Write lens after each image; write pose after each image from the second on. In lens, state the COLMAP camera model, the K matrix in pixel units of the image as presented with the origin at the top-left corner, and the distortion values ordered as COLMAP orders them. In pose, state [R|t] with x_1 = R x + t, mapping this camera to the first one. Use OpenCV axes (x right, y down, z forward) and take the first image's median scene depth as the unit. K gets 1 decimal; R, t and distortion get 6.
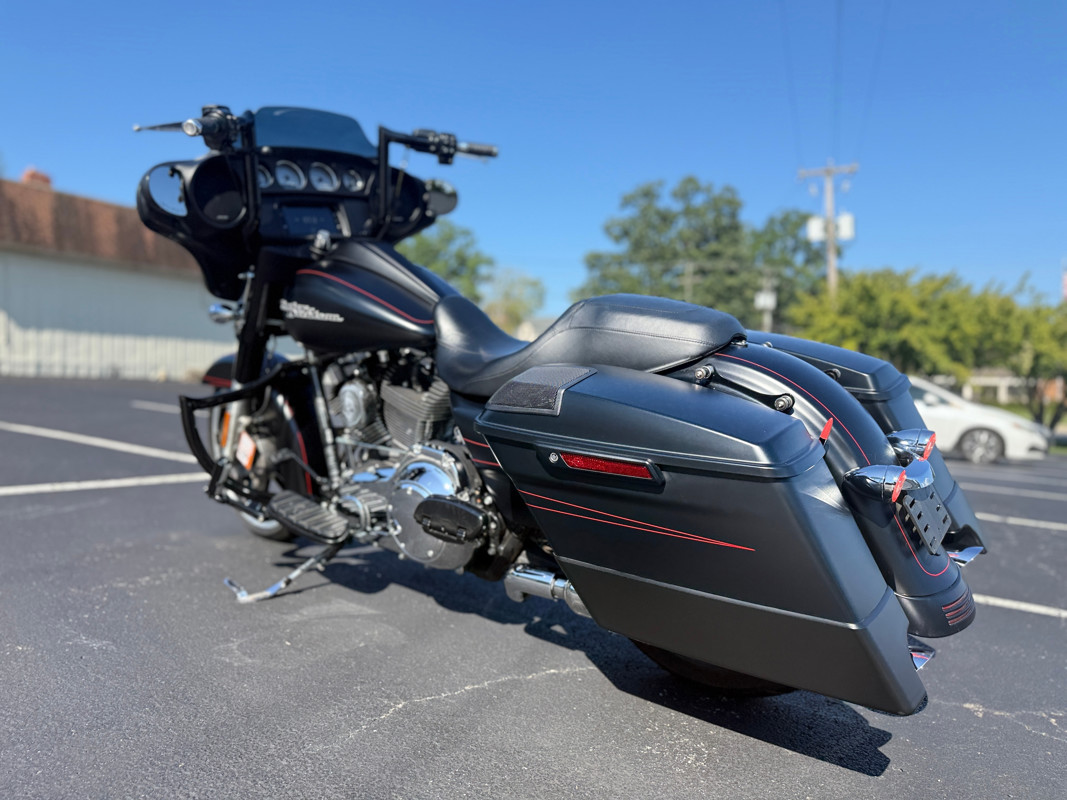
lens RADIAL K [[751.5, 0, 506.8], [0, 751.5, 427.7], [0, 0, 1]] dist [0.003602, -0.053370]
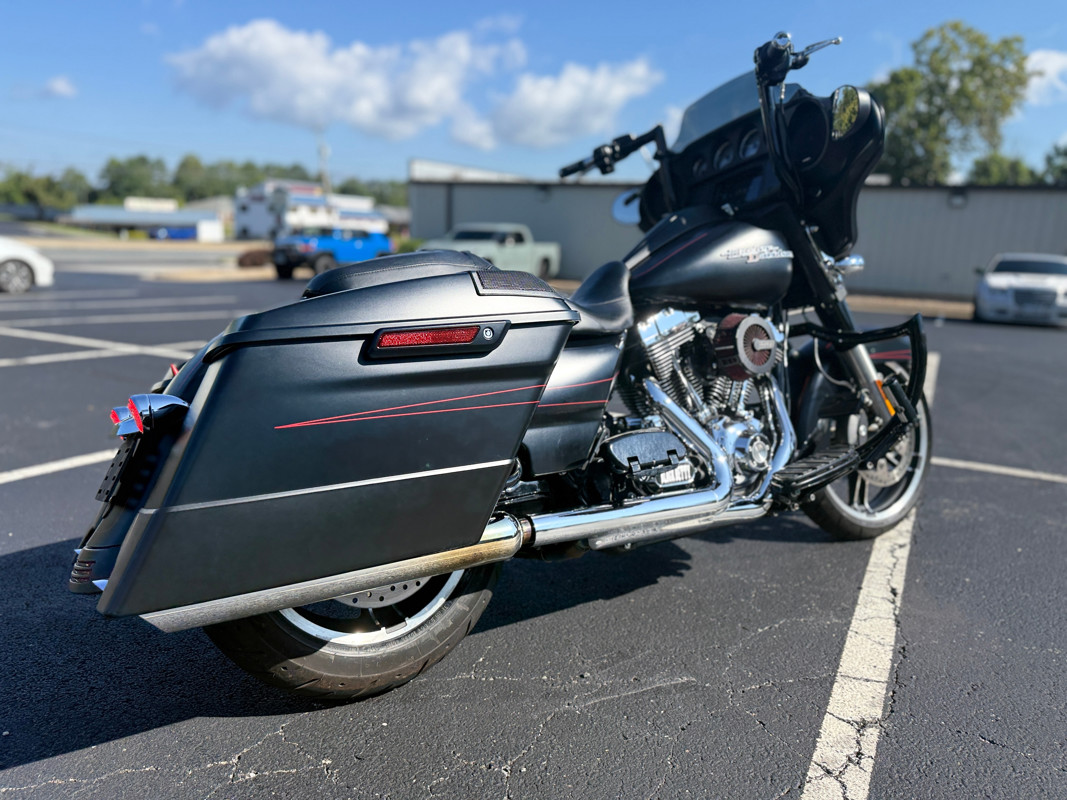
lens RADIAL K [[749.8, 0, 553.3], [0, 749.8, 402.0], [0, 0, 1]] dist [0.058659, -0.070017]
pose [[-0.093991, -0.255939, 0.962113, -0.115113], [0.008786, 0.966140, 0.257868, -0.016509], [-0.995534, 0.032690, -0.088560, 0.076109]]
